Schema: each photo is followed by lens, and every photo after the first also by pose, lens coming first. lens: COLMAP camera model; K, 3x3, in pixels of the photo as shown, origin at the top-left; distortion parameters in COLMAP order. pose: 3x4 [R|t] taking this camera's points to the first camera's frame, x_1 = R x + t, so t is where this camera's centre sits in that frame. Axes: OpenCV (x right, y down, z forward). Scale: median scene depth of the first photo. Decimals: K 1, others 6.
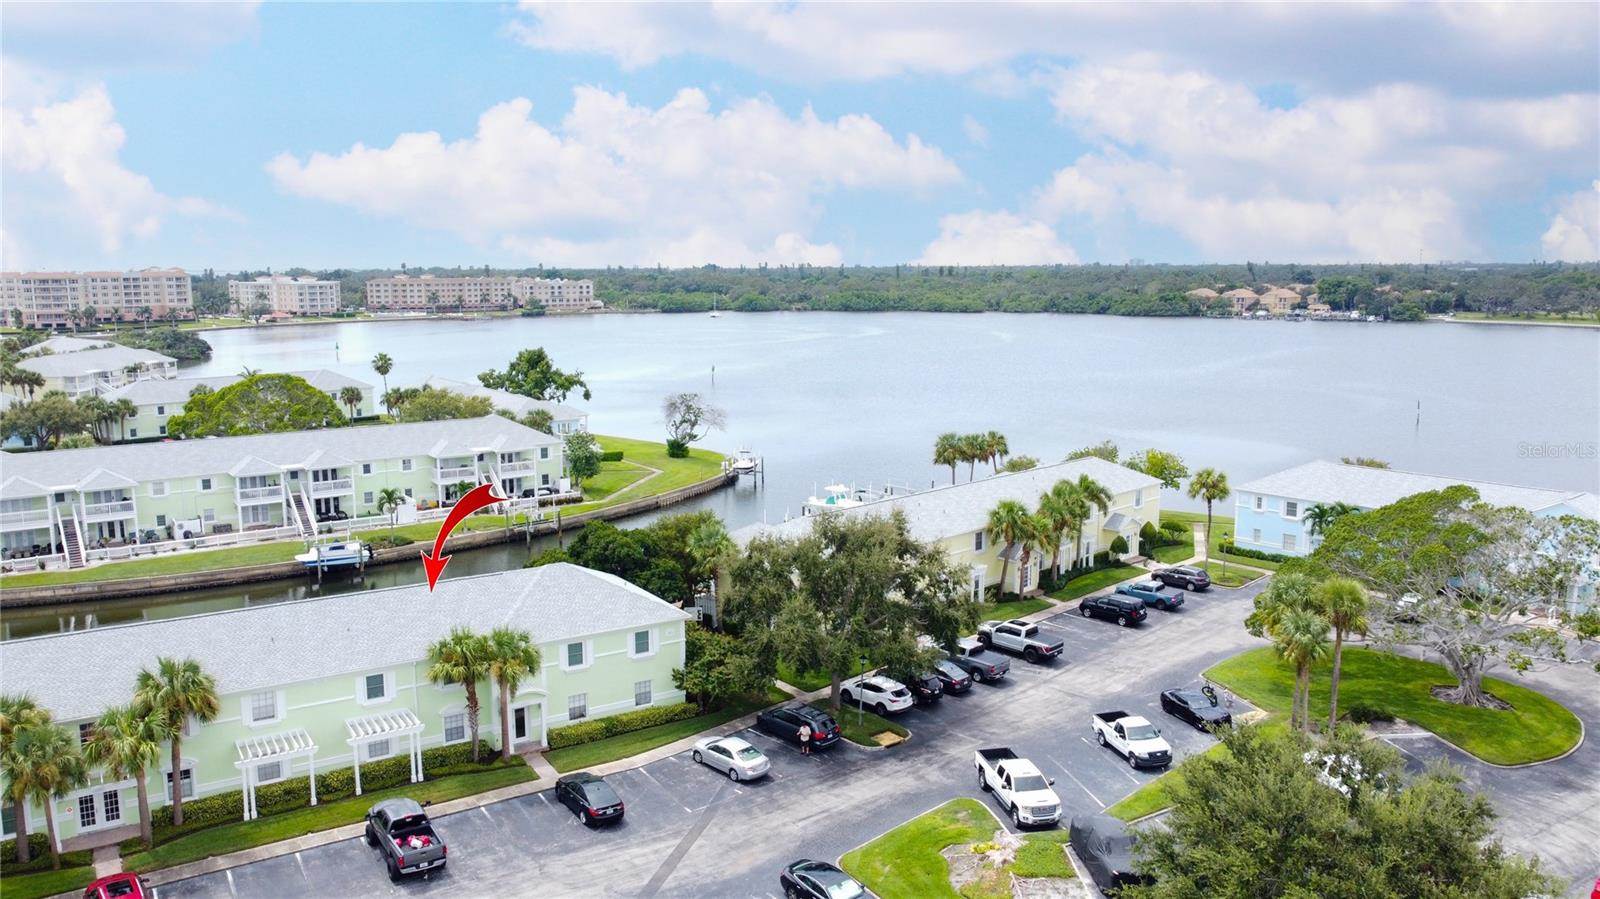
lens RADIAL K [[1222.2, 0, 831.7], [0, 1222.2, 450.5], [0, 0, 1]] dist [-0.000905, -0.000015]
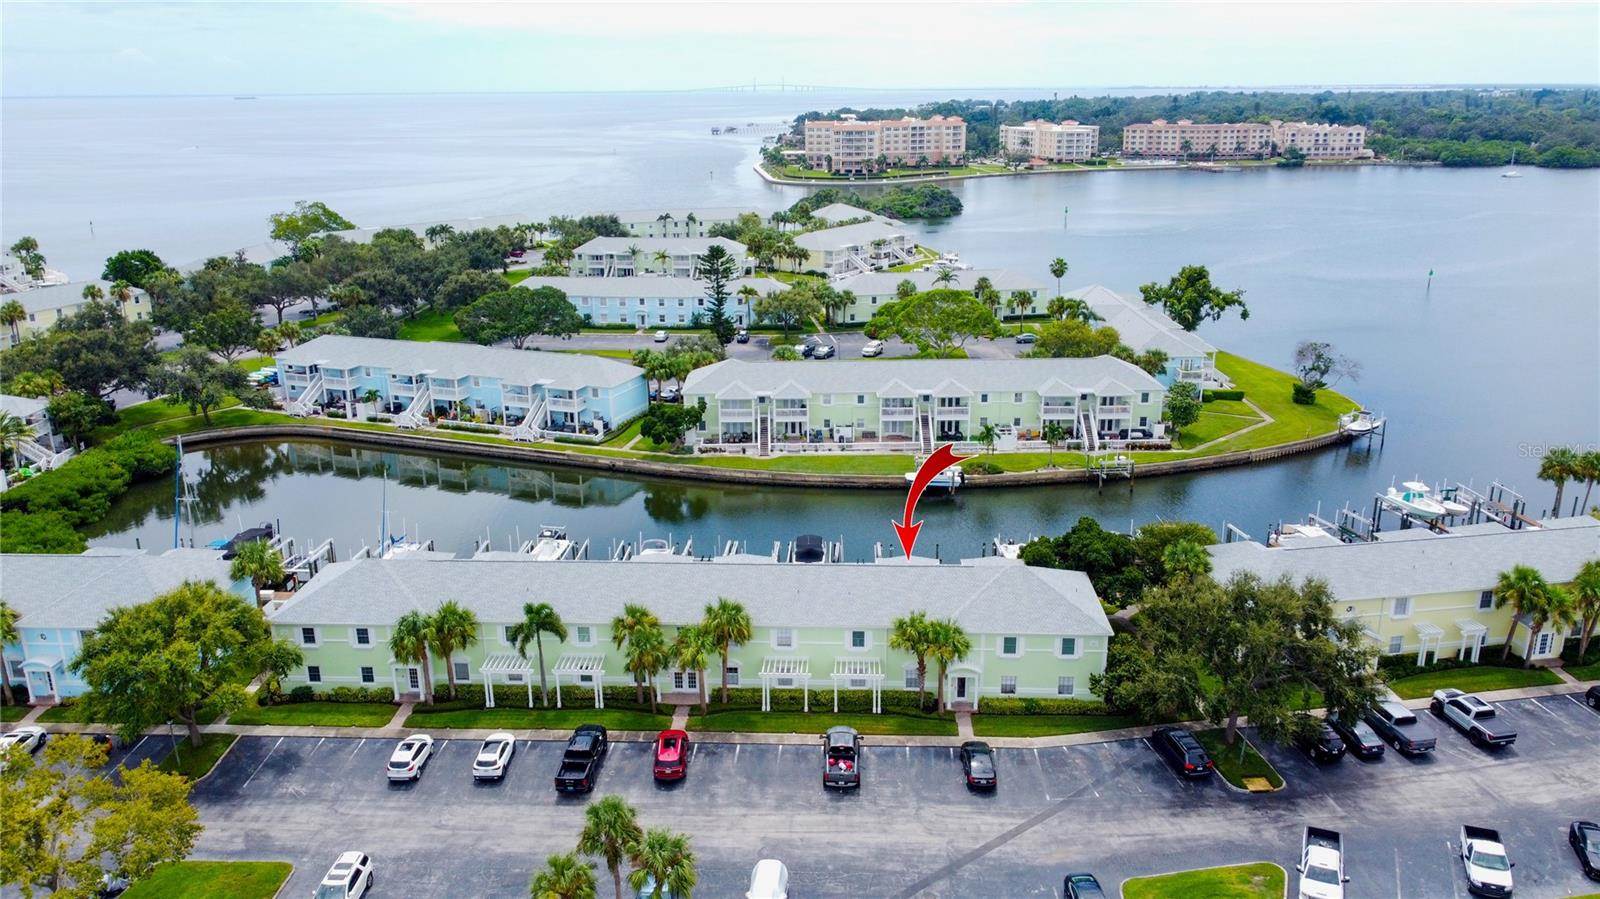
lens RADIAL K [[1238.0, 0, 800.0], [0, 1238.0, 449.5], [0, 0, 1]] dist [-0.011668, -0.008960]
pose [[0.809161, 0.165797, -0.563711, 0.169303], [-0.087658, 0.982691, 0.163200, -0.124414], [0.581012, -0.082642, 0.809688, -0.081645]]
